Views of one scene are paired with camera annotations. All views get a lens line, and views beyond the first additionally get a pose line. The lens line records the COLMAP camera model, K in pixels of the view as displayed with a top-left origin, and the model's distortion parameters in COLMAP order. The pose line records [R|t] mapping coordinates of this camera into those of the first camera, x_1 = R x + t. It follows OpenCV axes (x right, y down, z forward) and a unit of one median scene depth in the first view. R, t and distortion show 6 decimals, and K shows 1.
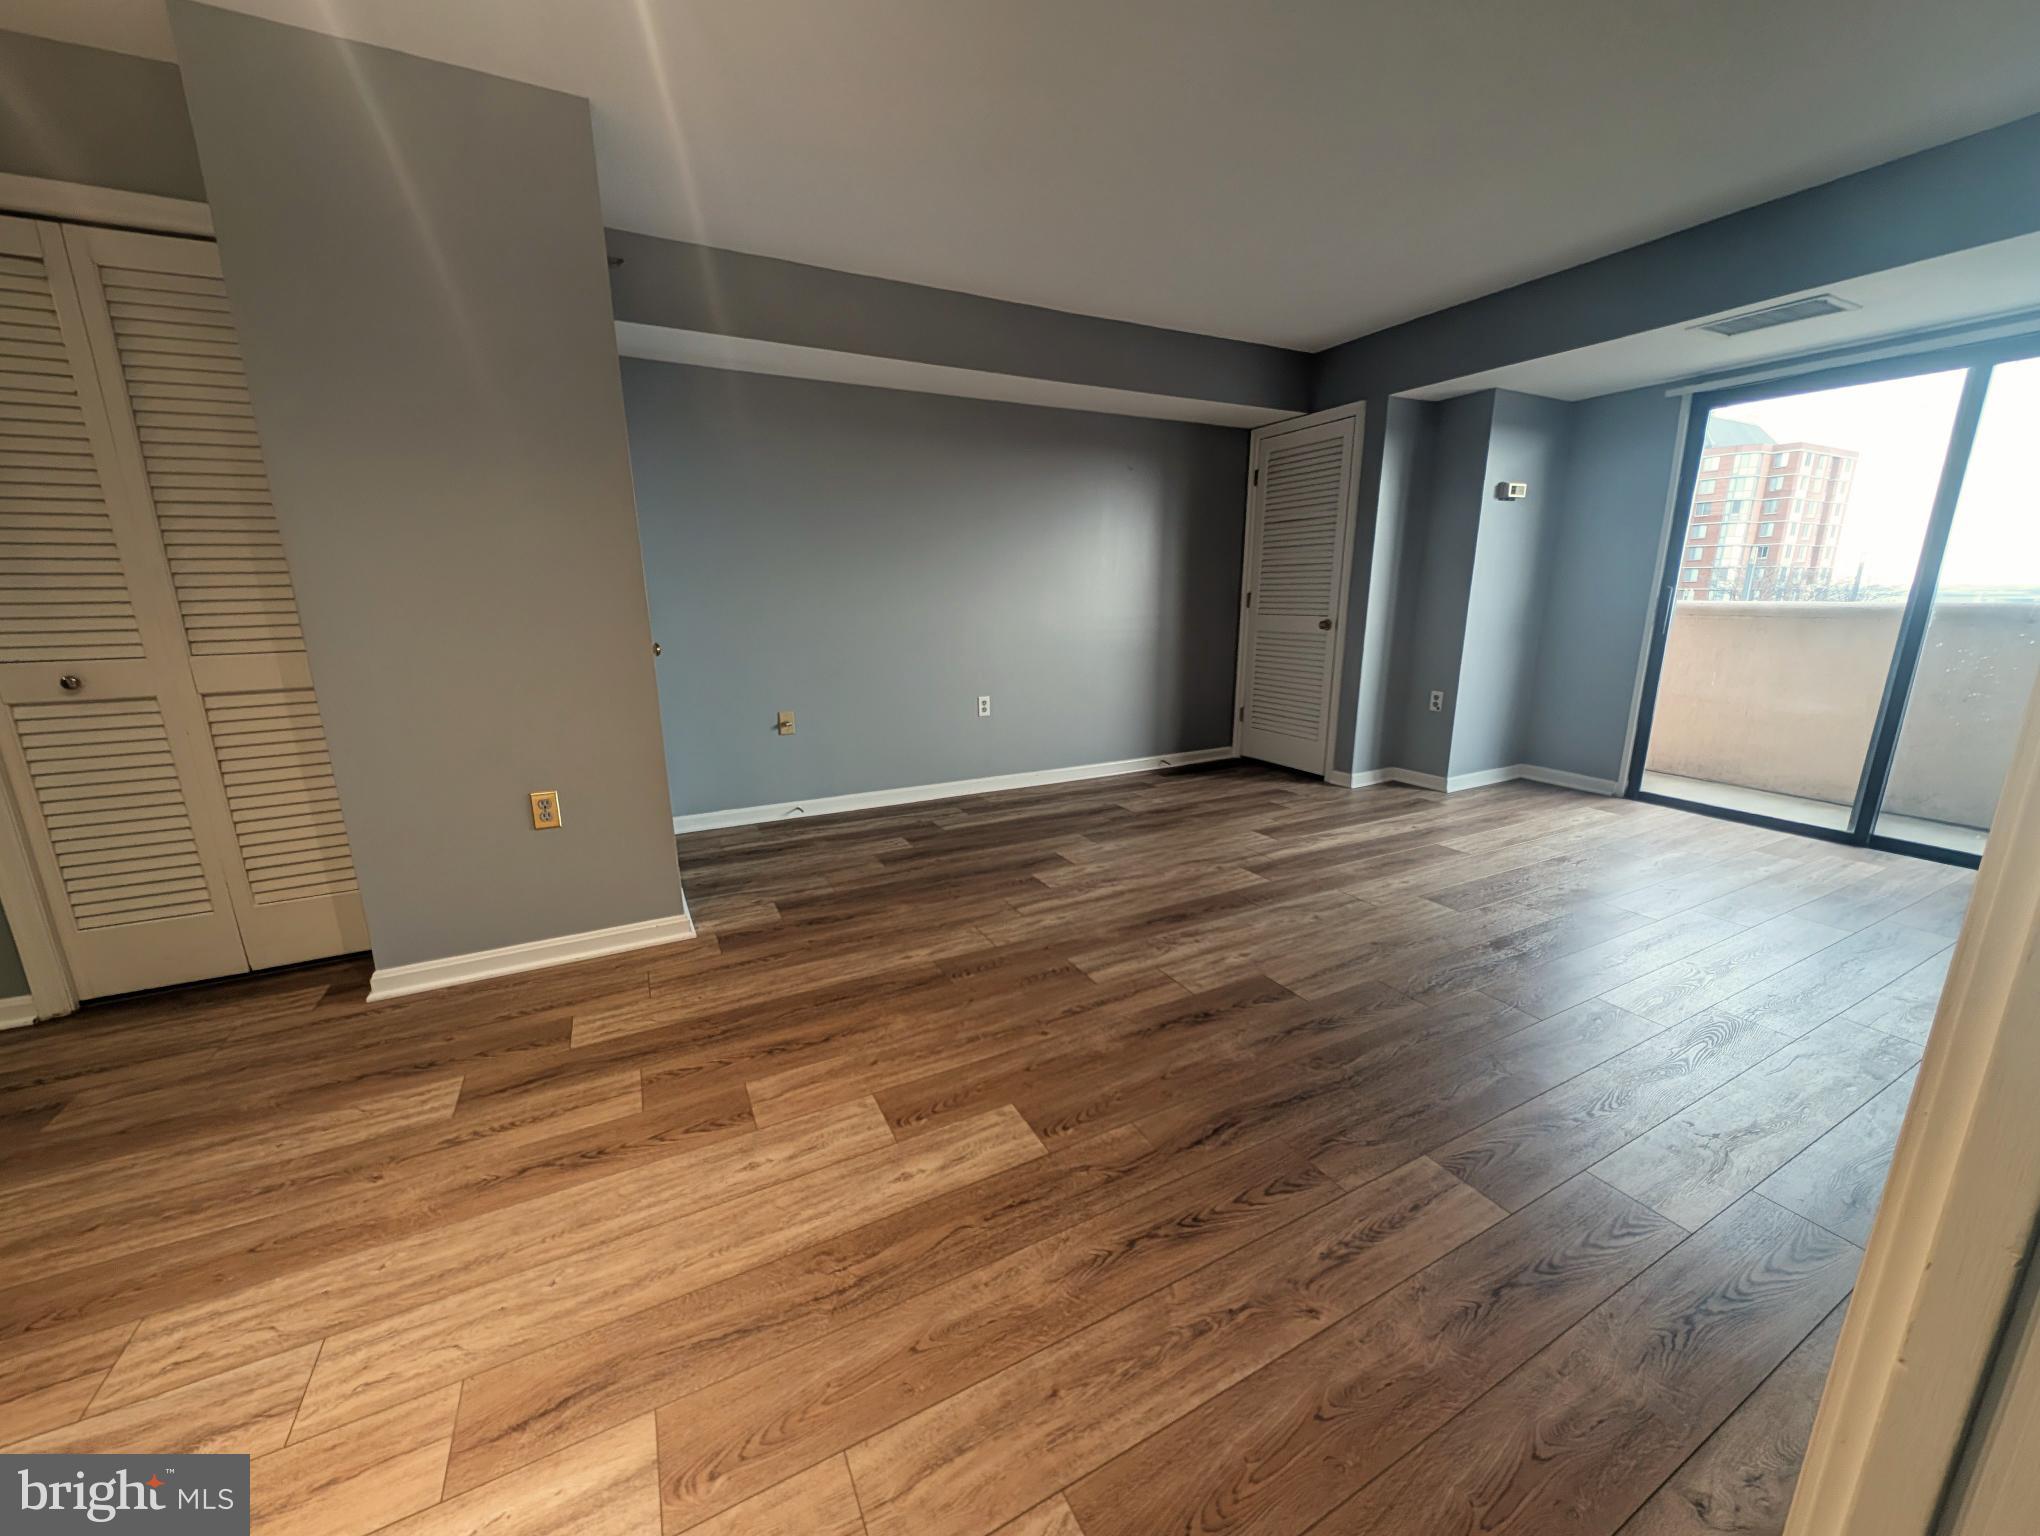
lens RADIAL K [[765.8, 0, 1018.0], [0, 765.8, 771.2], [0, 0, 1]] dist [-0.001546, -0.001098]
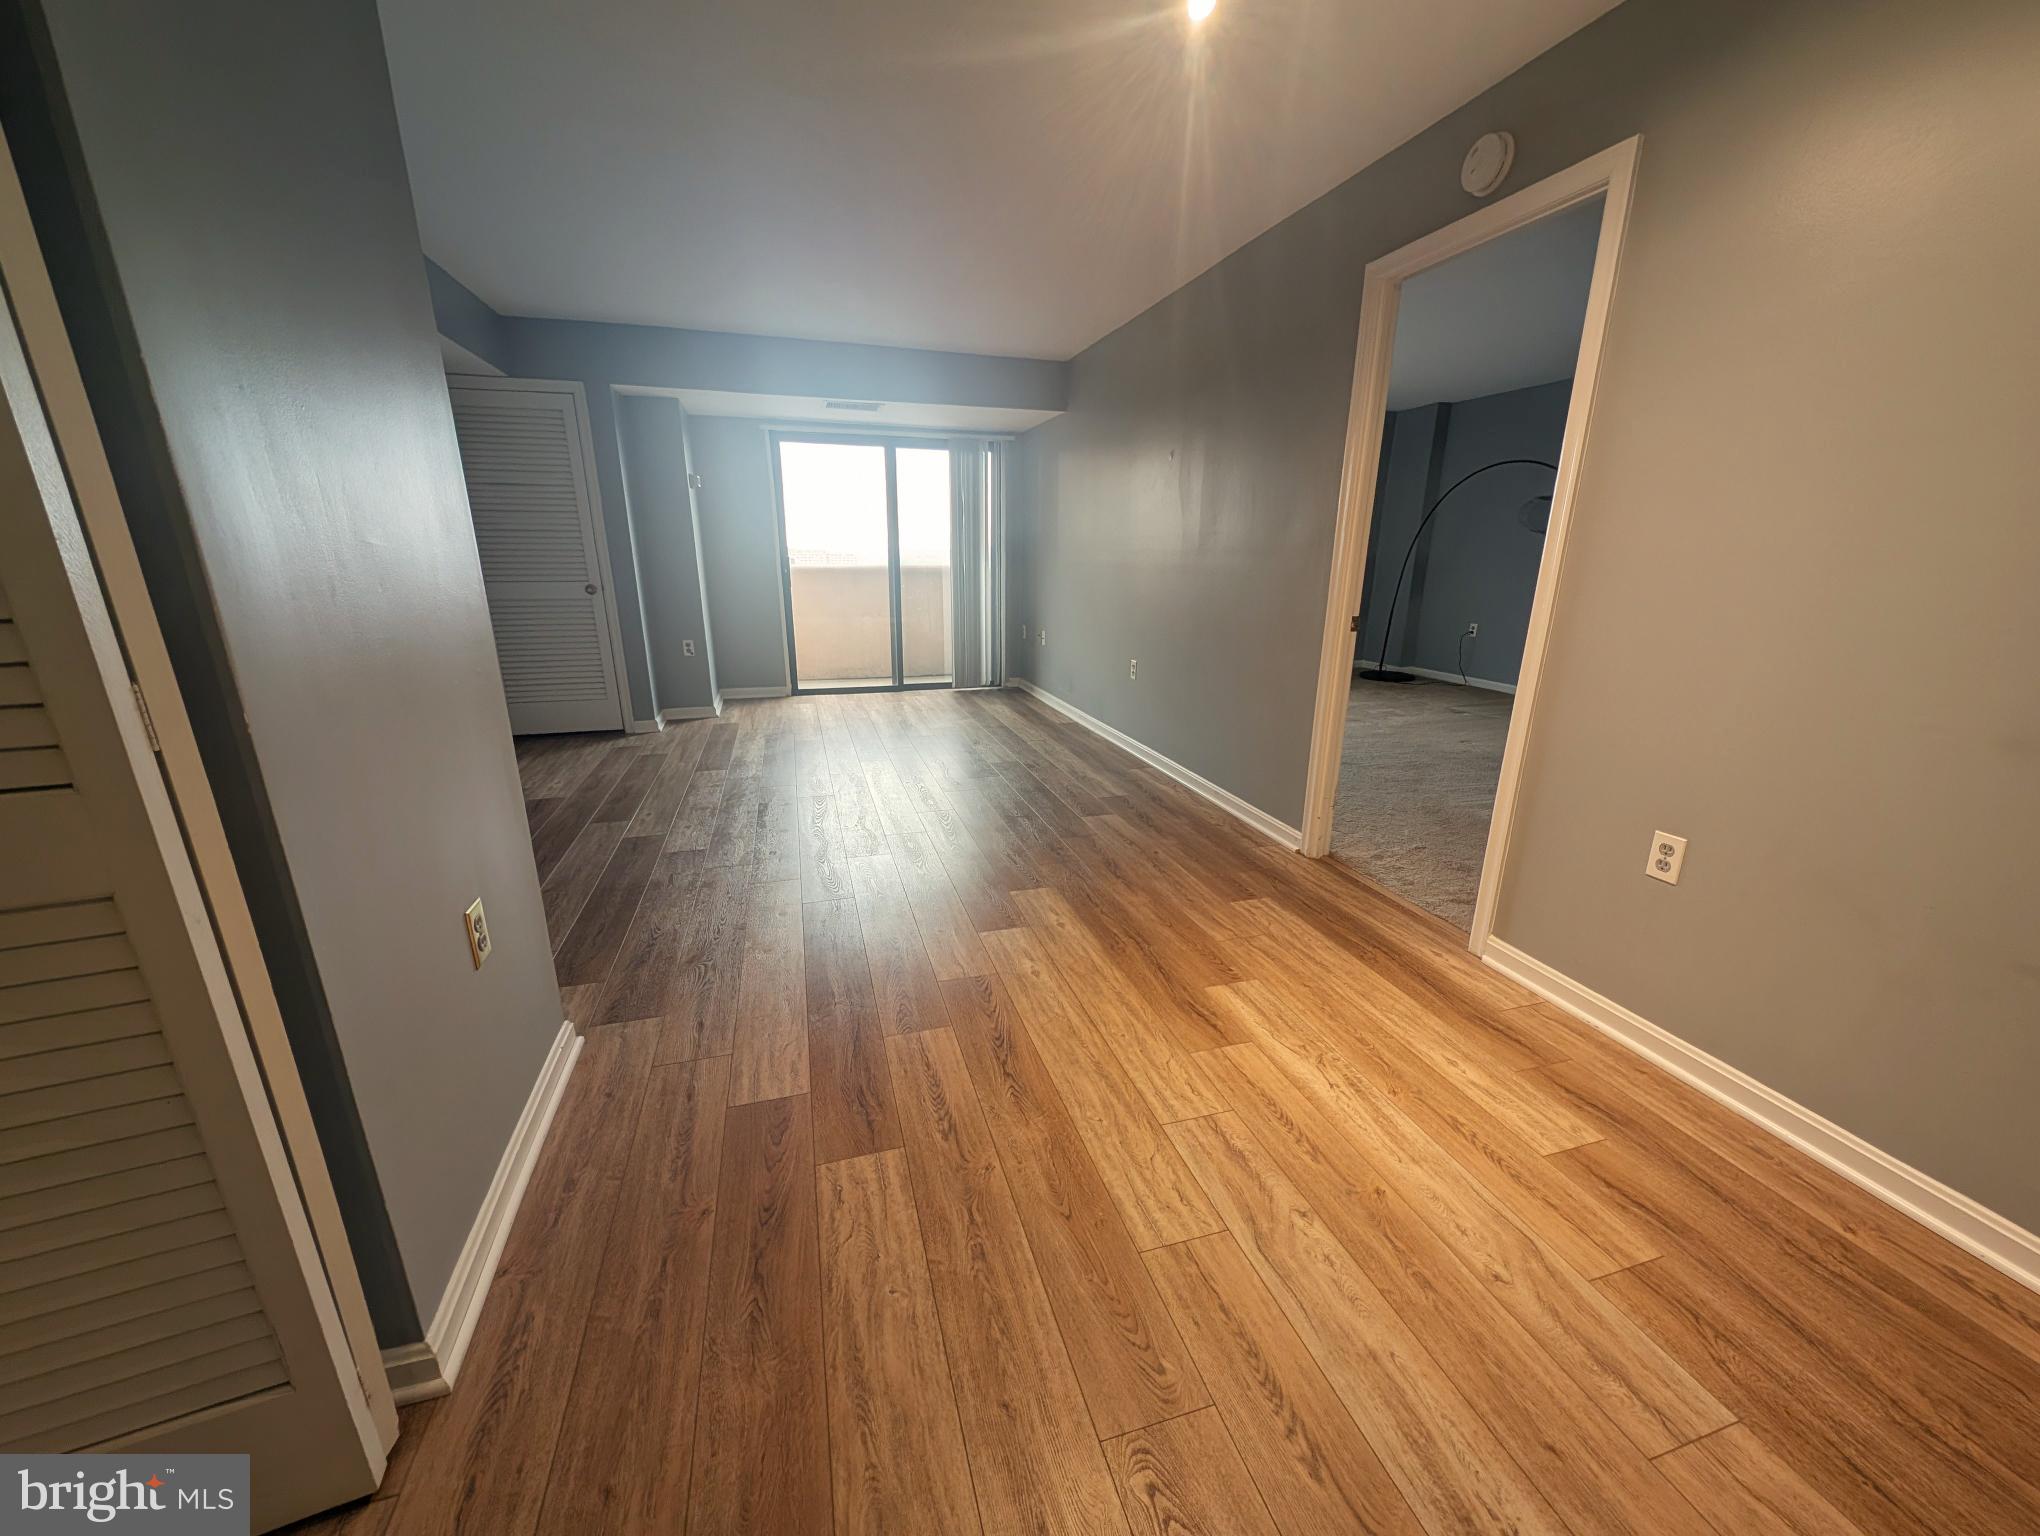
lens RADIAL K [[765.8, 0, 1018.2], [0, 765.8, 777.4], [0, 0, 1]] dist [-0.001546, -0.001098]
pose [[0.183907, -0.269015, 0.945415, -1.576557], [0.215765, 0.949410, 0.228180, -0.161945], [-0.958970, 0.162023, 0.232647, 0.624767]]
